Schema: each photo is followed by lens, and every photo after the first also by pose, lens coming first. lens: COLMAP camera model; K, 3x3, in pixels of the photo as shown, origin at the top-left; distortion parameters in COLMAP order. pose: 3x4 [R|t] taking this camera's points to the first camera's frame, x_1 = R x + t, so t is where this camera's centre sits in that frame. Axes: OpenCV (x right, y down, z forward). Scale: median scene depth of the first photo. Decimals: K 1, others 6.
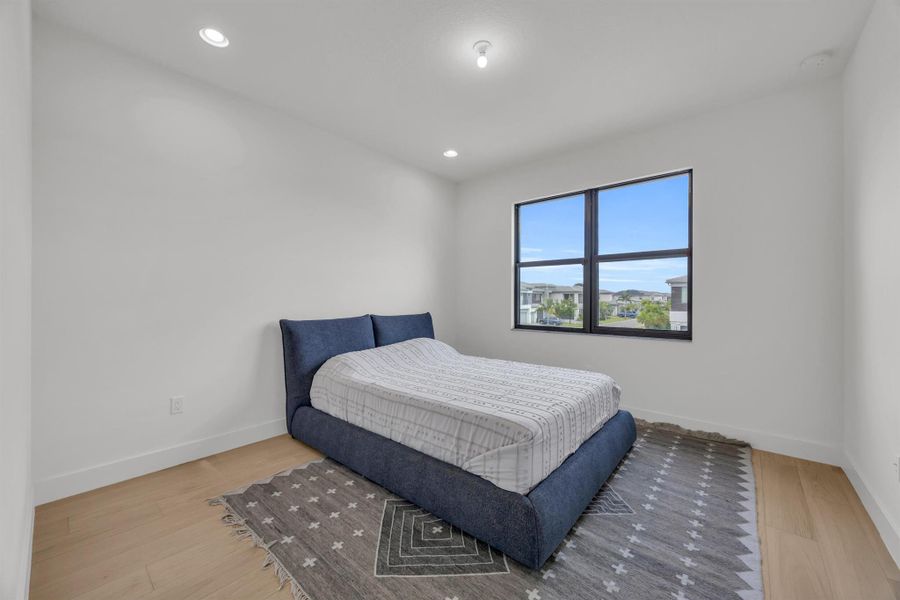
lens RADIAL K [[348.2, 0, 445.7], [0, 348.2, 301.9], [0, 0, 1]] dist [-0.000498, 0.000227]
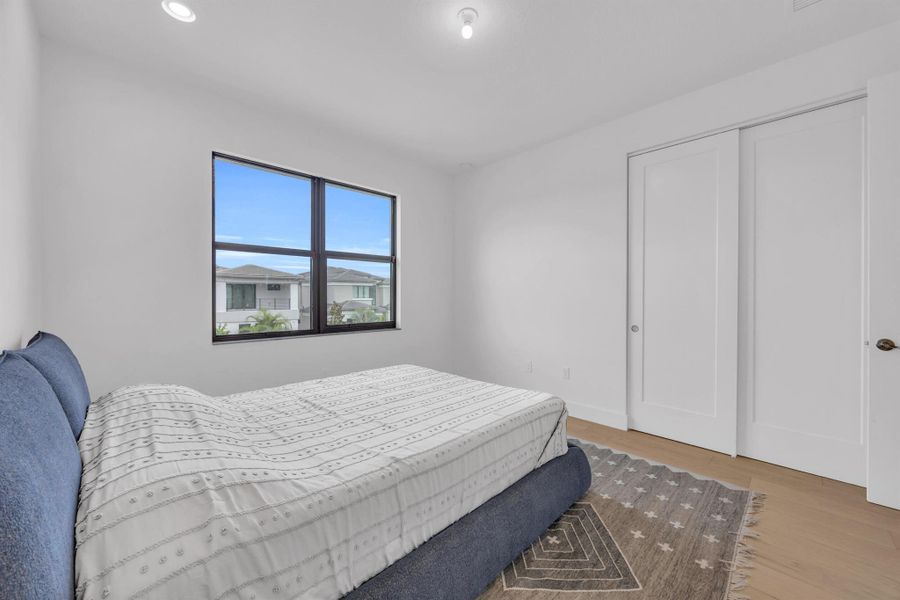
lens RADIAL K [[348.2, 0, 452.0], [0, 348.2, 294.8], [0, 0, 1]] dist [-0.000498, 0.000227]
pose [[0.070940, 0.000239, 0.997481, -0.552916], [0.011075, 0.999938, -0.001027, -0.009386], [-0.997419, 0.011119, 0.070933, 0.669965]]
